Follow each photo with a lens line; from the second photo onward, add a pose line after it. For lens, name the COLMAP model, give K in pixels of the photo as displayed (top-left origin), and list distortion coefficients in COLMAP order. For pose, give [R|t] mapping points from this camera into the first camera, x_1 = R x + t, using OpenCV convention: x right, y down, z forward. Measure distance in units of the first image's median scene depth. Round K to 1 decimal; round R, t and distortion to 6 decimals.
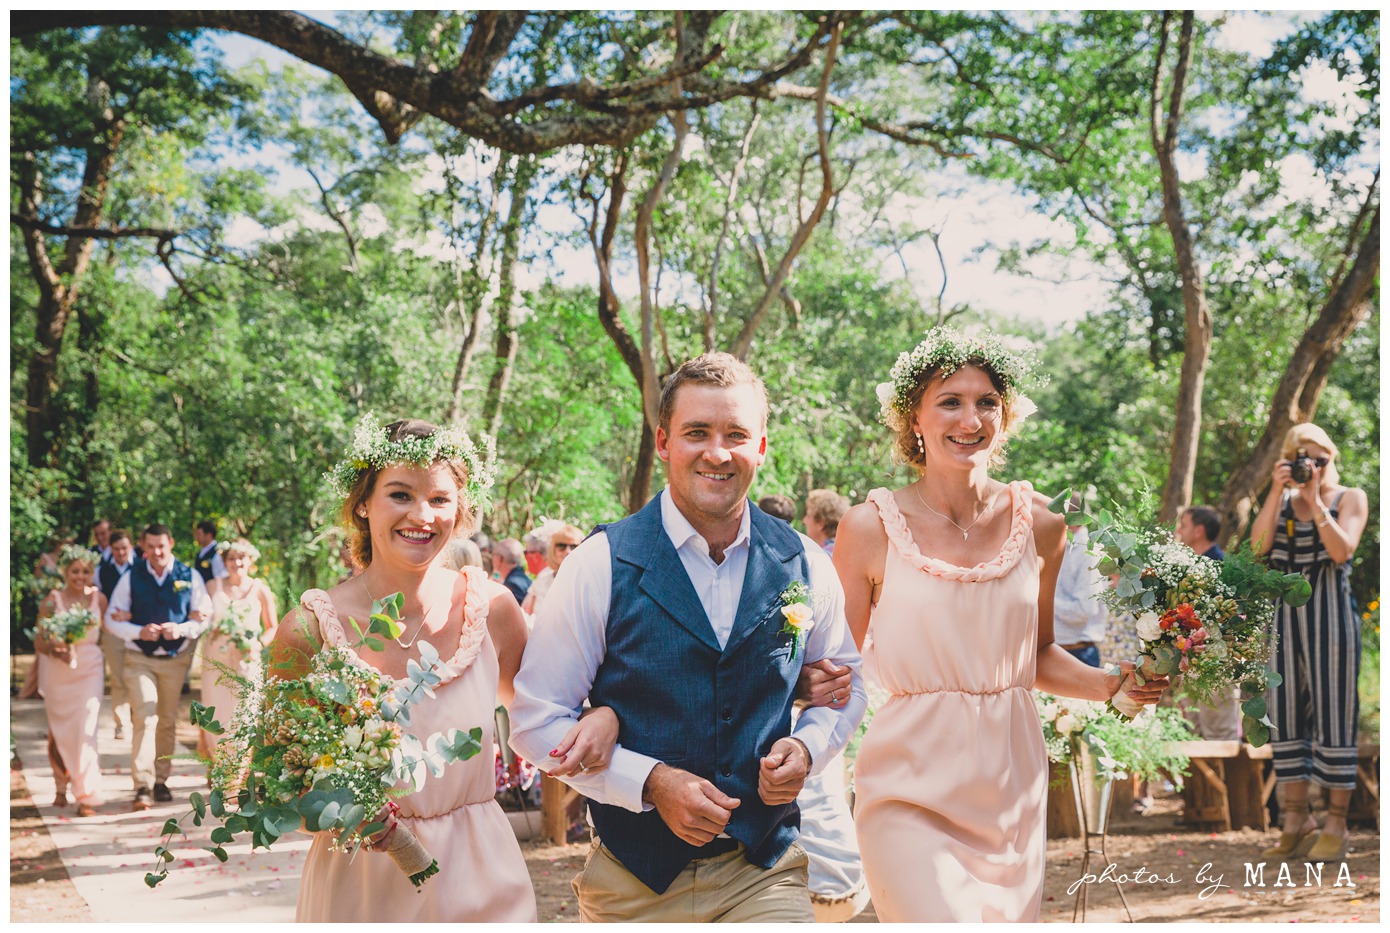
lens RADIAL K [[2056.2, 0, 692.0], [0, 2056.2, 422.6], [0, 0, 1]] dist [0.135922, -0.065283]
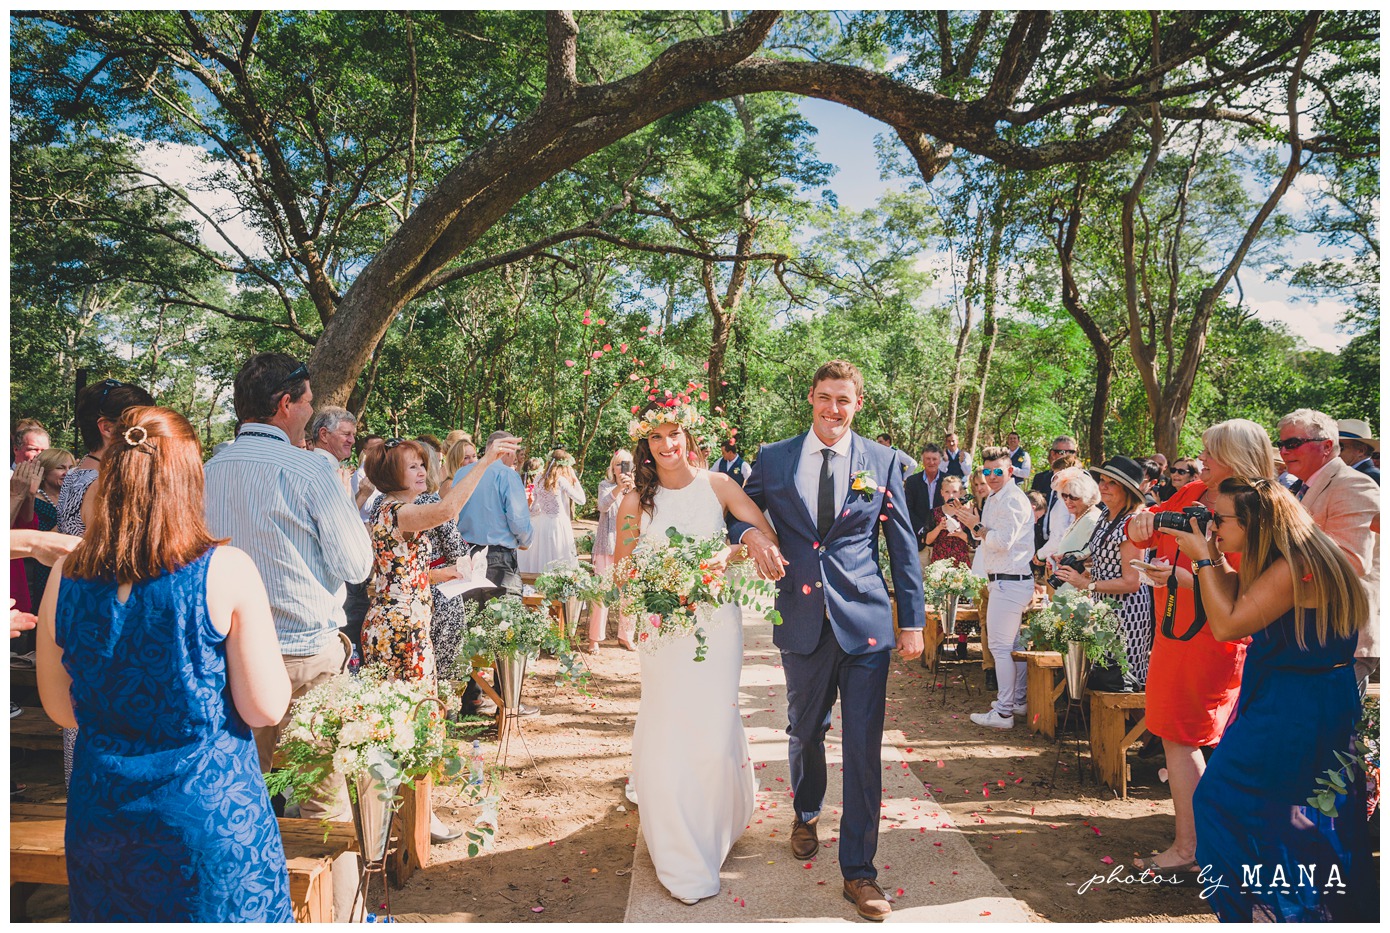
lens RADIAL K [[965.9, 0, 694.1], [0, 965.9, 476.7], [0, 0, 1]] dist [-0.062300, 0.054584]
pose [[0.941466, -0.005399, -0.337065, -0.057239], [0.029594, 0.997335, 0.066684, 0.017504], [0.335807, -0.072756, 0.939117, 0.229984]]
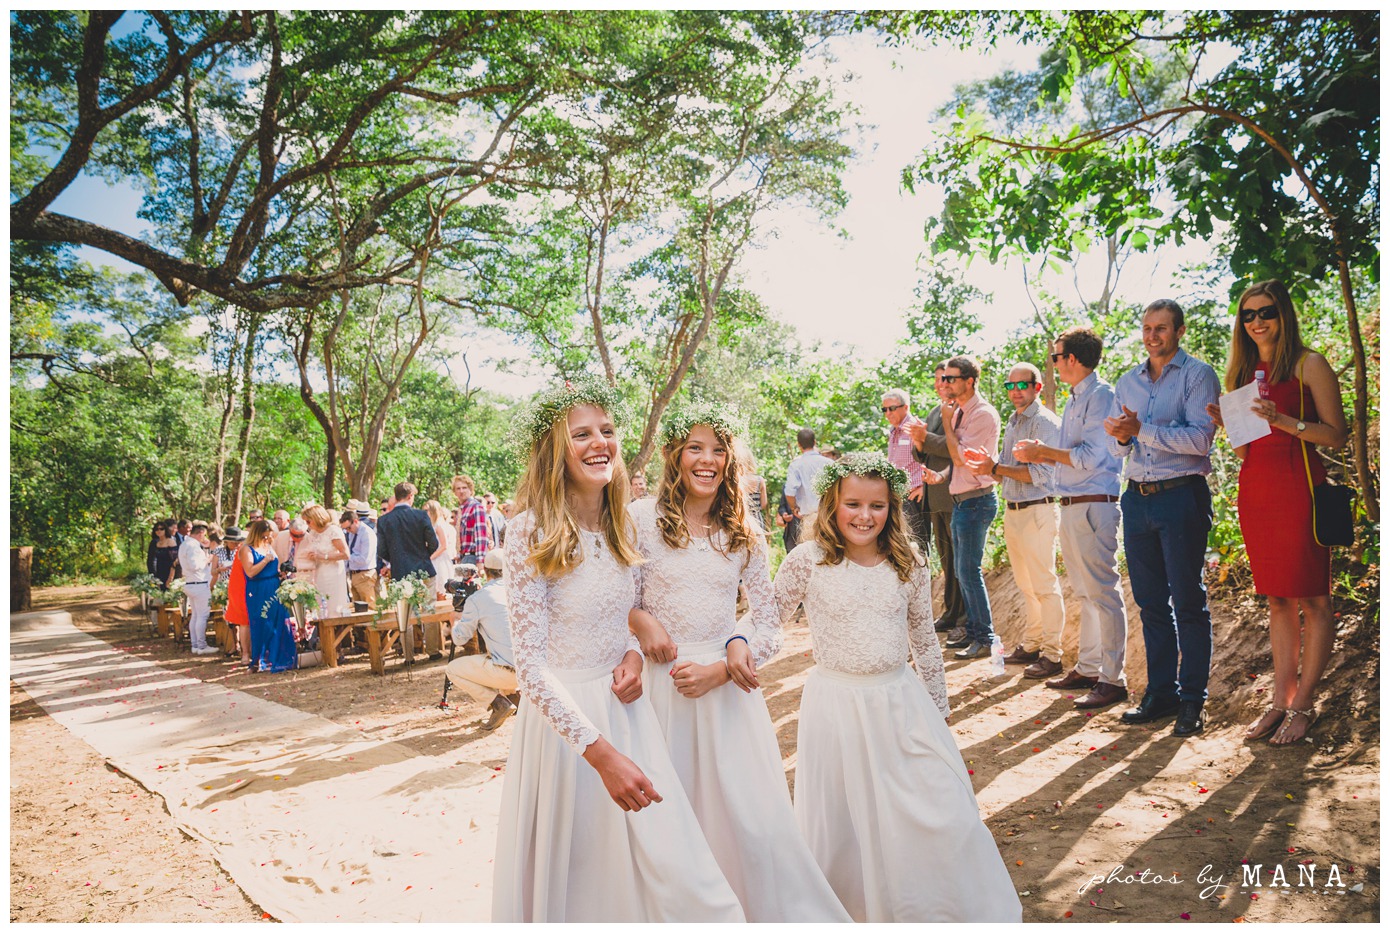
lens RADIAL K [[965.9, 0, 694.1], [0, 965.9, 476.7], [0, 0, 1]] dist [-0.062300, 0.054584]
pose [[0.935541, -0.052471, 0.349298, -0.016103], [0.040408, 0.998311, 0.041738, 0.001499], [-0.350898, -0.024933, 0.936082, 0.017915]]
